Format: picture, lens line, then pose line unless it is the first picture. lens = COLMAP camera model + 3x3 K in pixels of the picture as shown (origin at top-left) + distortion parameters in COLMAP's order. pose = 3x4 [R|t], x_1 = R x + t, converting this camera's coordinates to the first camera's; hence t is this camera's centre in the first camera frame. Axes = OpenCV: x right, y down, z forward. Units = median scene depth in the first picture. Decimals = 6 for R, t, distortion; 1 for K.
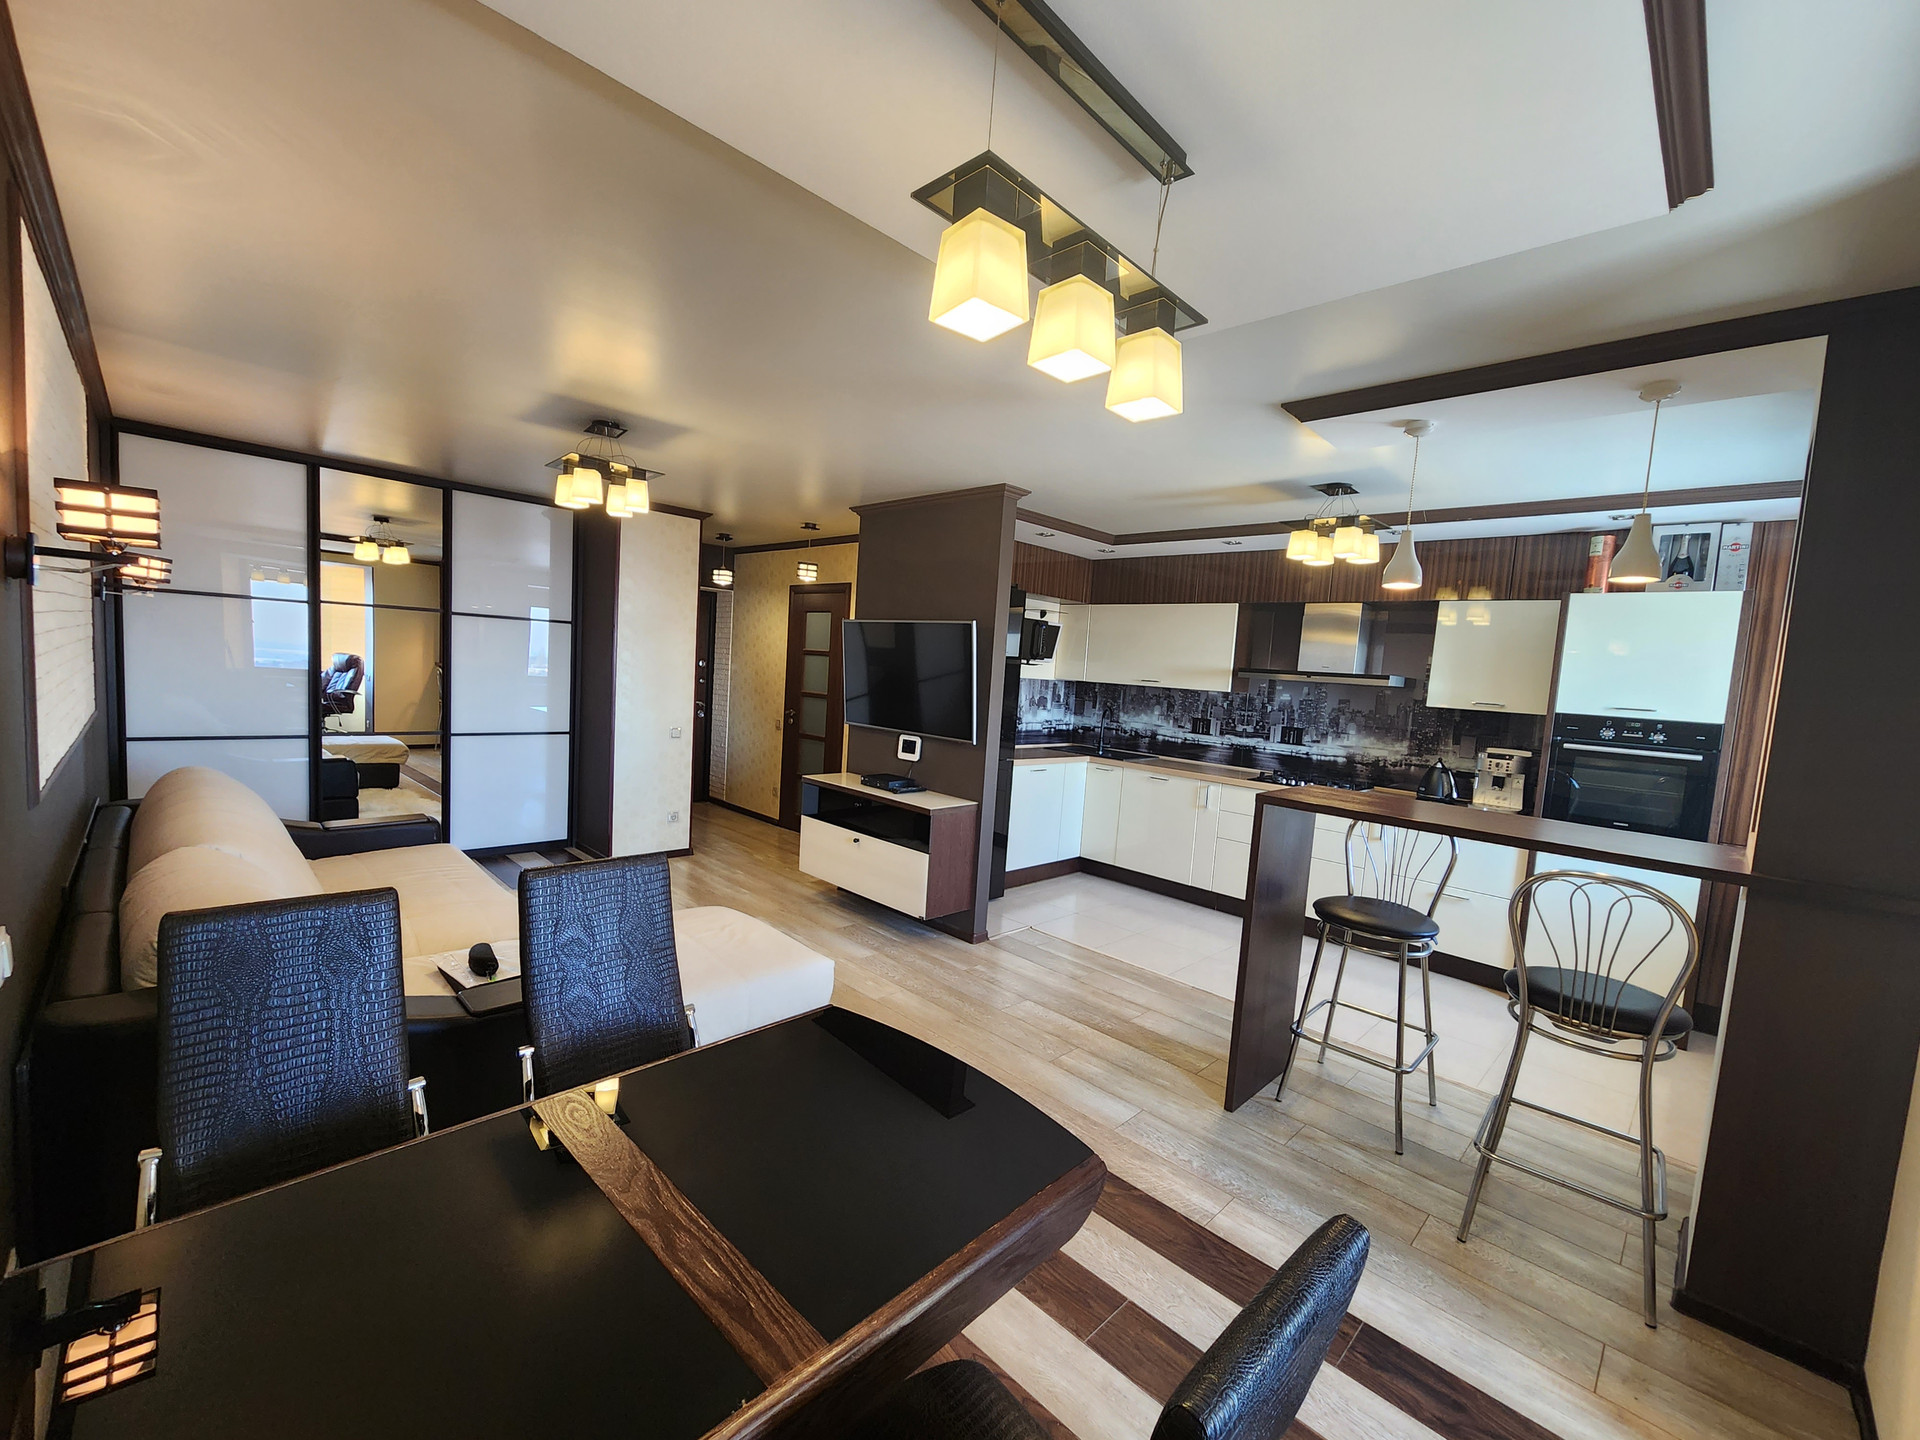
lens RADIAL K [[793.7, 0, 959.5], [0, 793.7, 734.5], [0, 0, 1]] dist [0.000490, -0.000041]
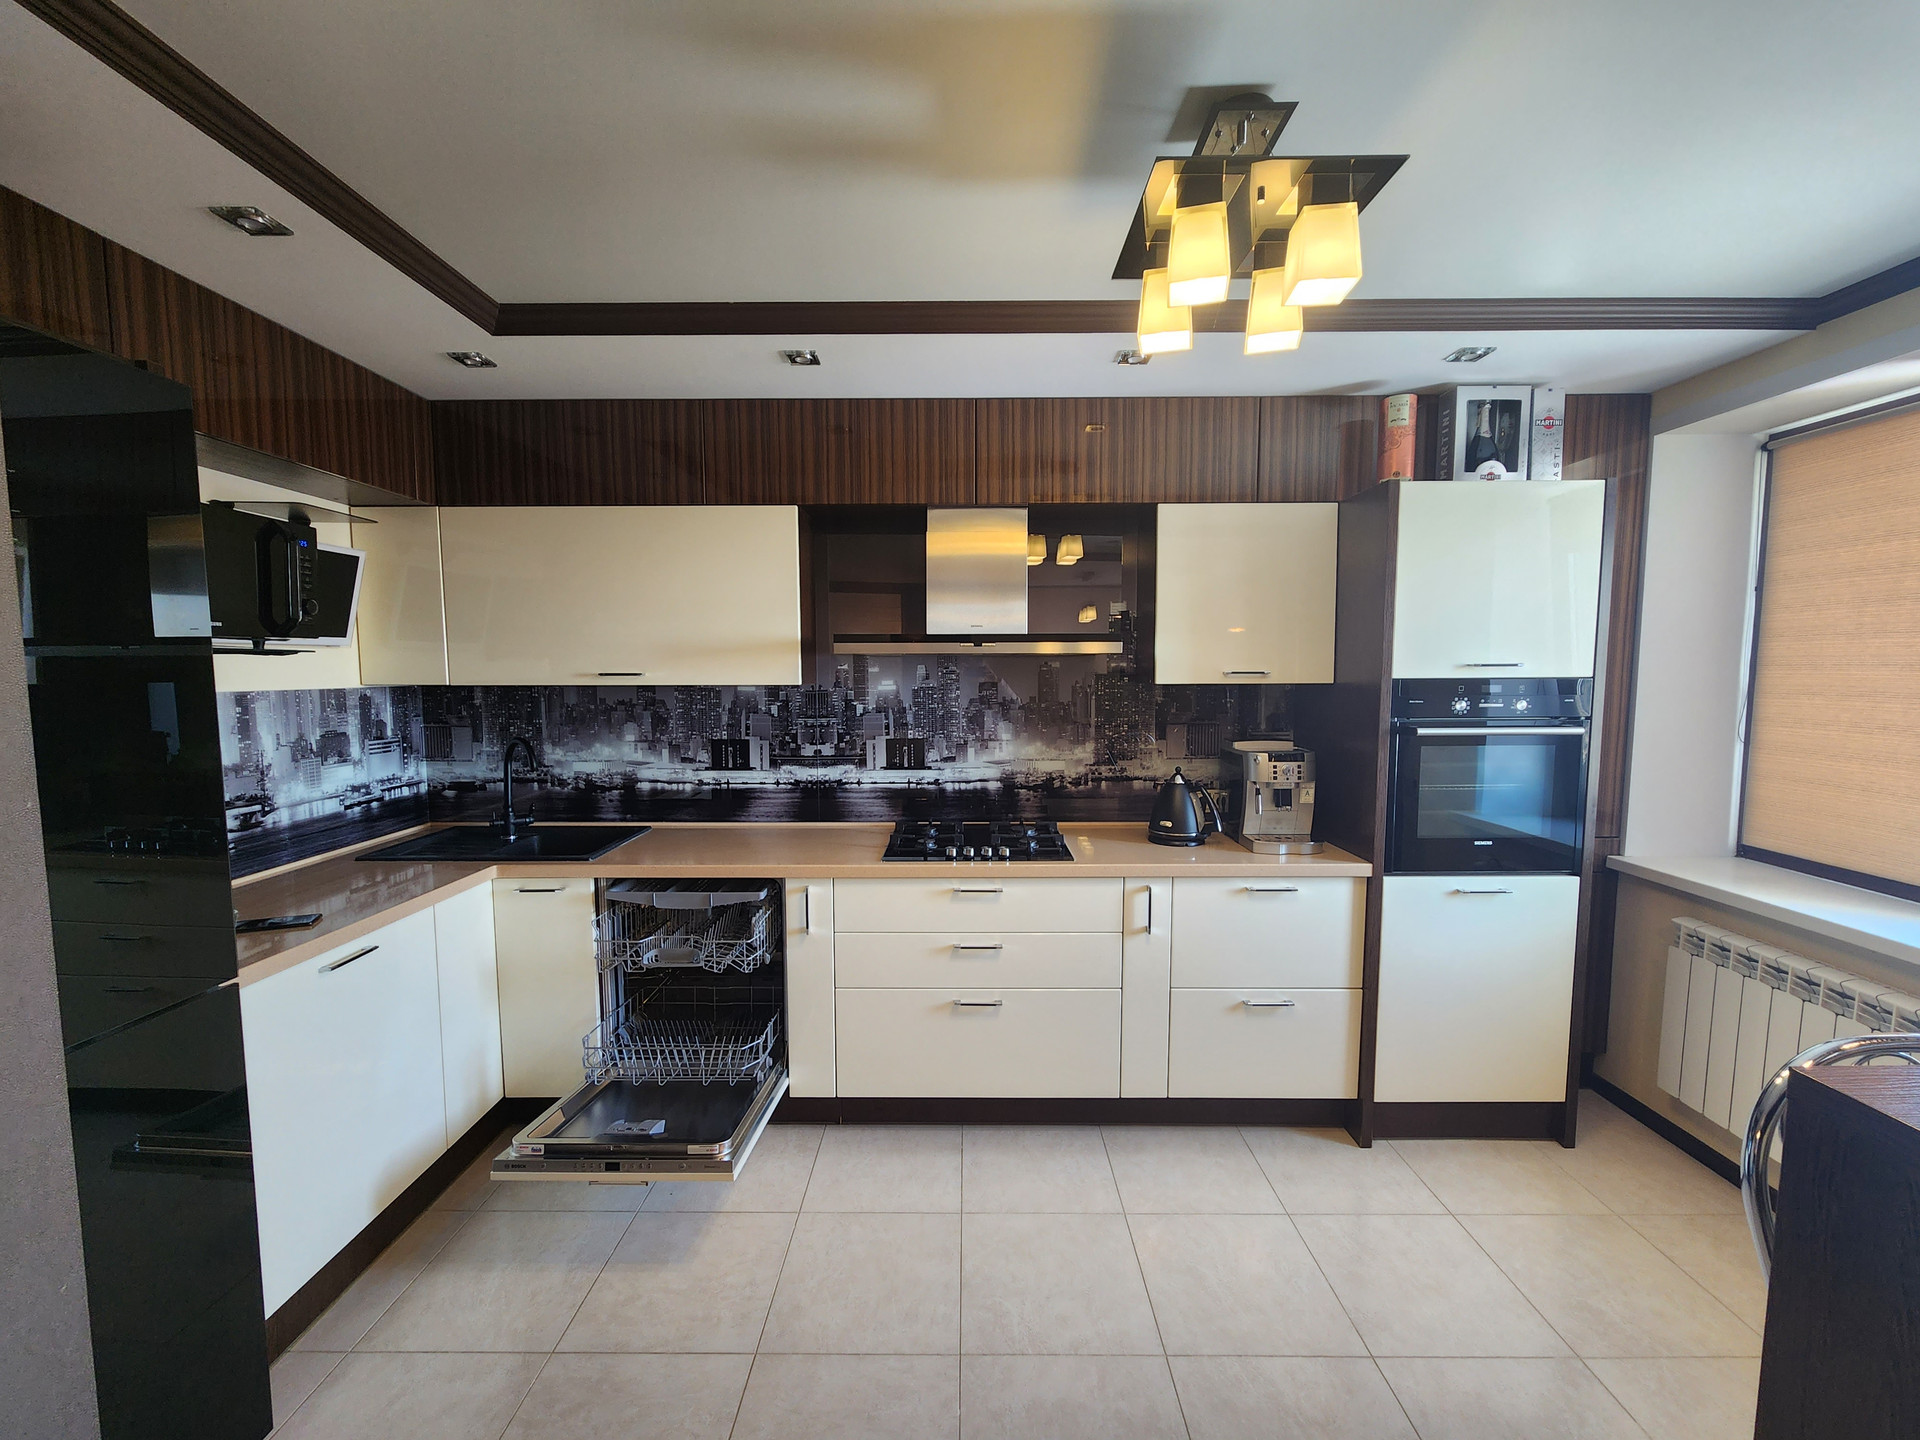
lens RADIAL K [[784.9, 0, 962.2], [0, 784.9, 734.1], [0, 0, 1]] dist [0.000975, -0.000010]
pose [[0.711800, -0.125597, 0.691061, 0.066958], [0.109530, 0.991694, 0.067419, -0.045456], [-0.693789, 0.027703, 0.719645, 0.578640]]
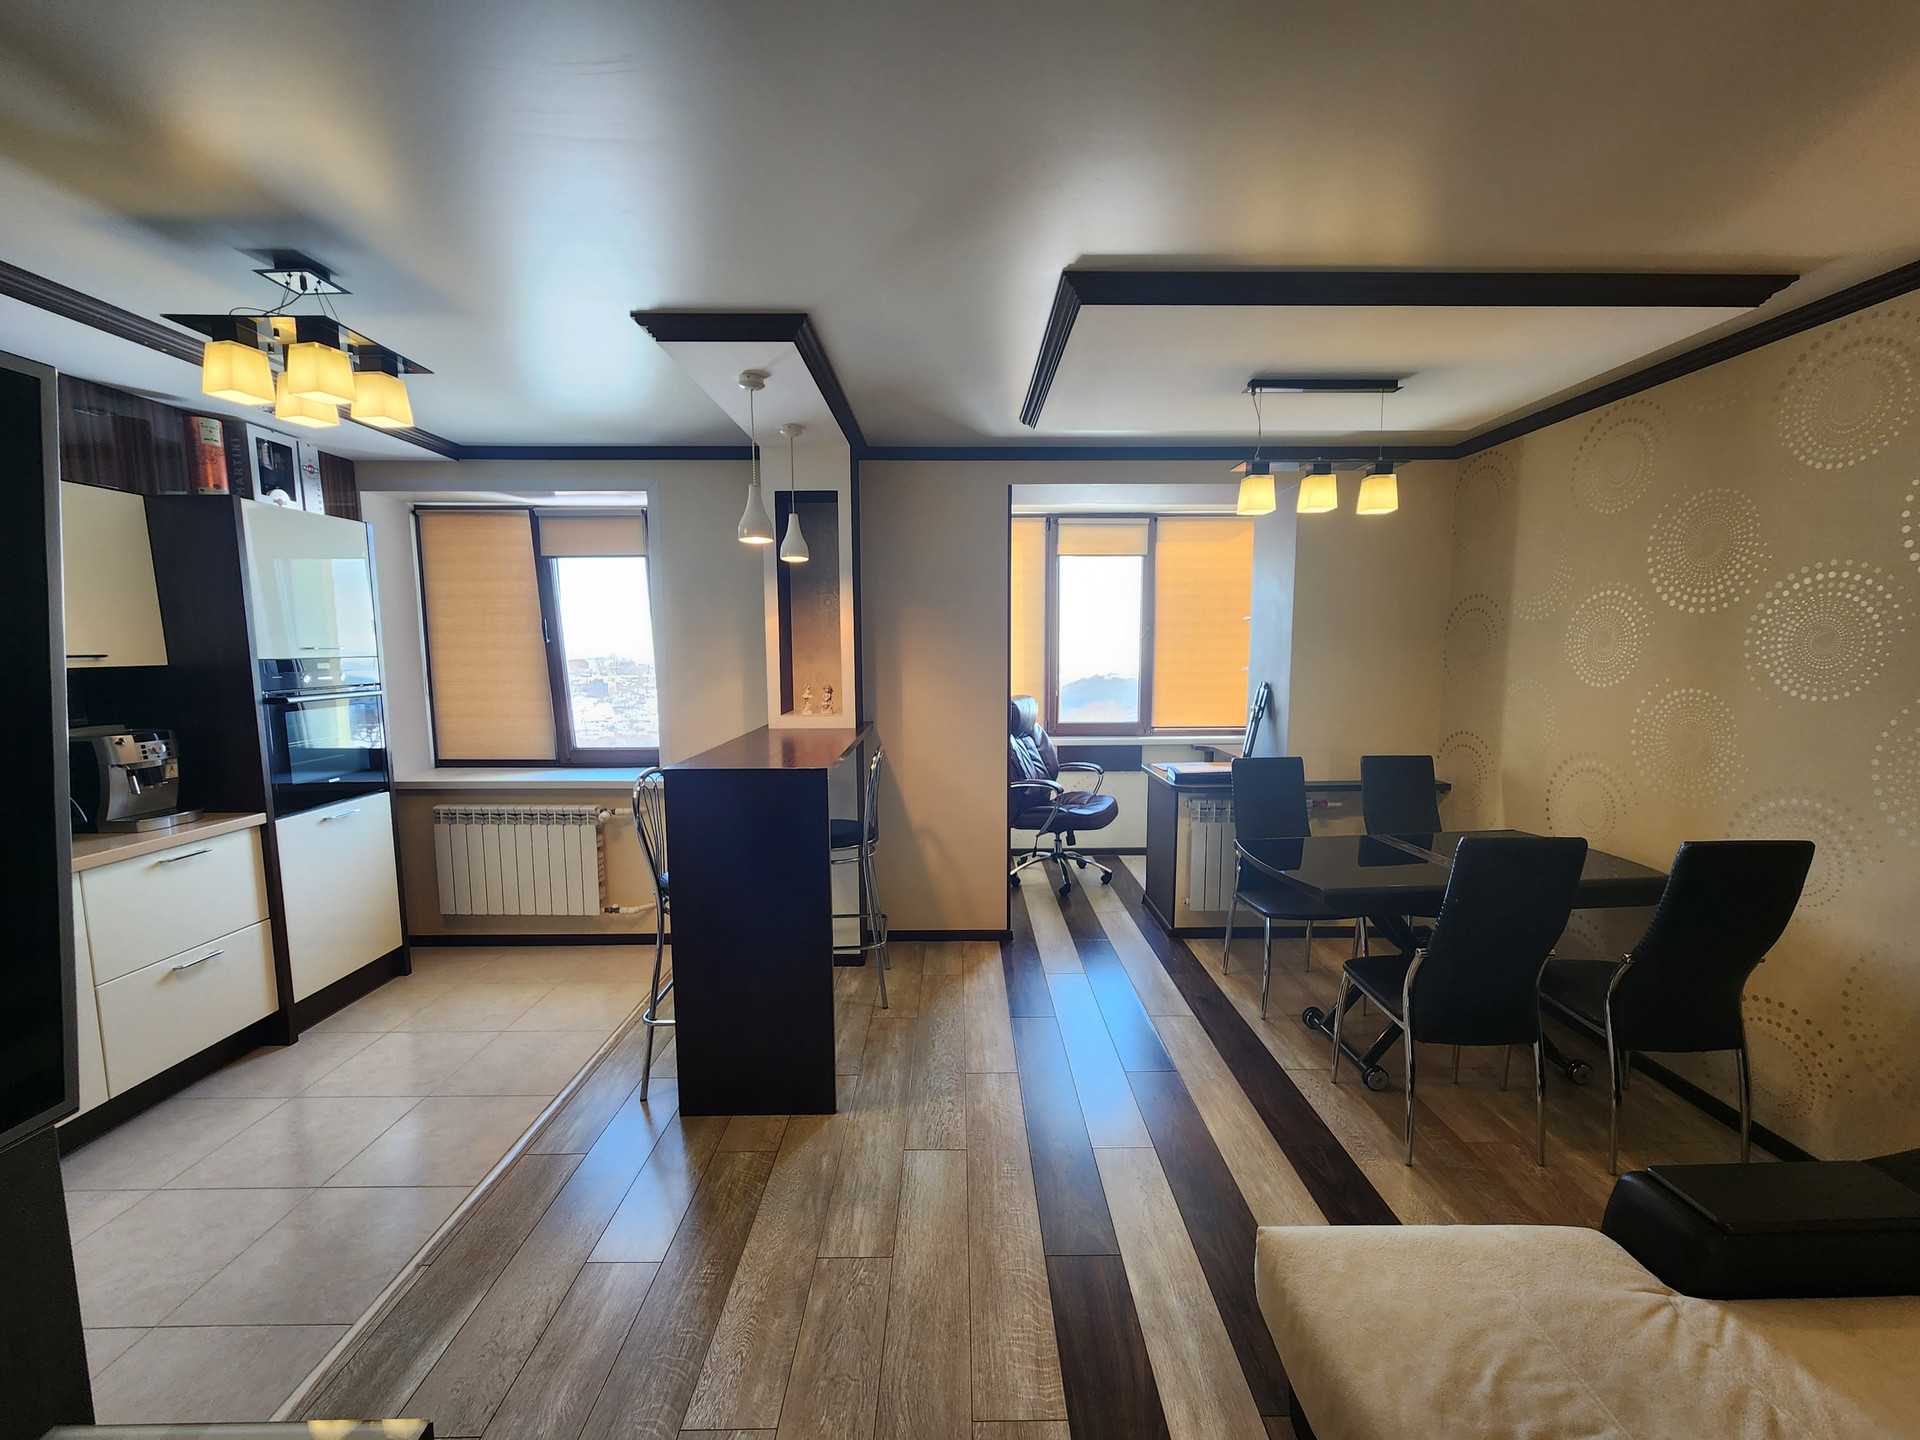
lens RADIAL K [[784.9, 0, 962.2], [0, 784.9, 734.1], [0, 0, 1]] dist [0.000975, -0.000010]
pose [[-0.709077, -0.140955, 0.690899, -0.176316], [0.019037, 0.975633, 0.218583, -0.078849], [-0.704874, 0.168145, -0.689116, 0.766460]]
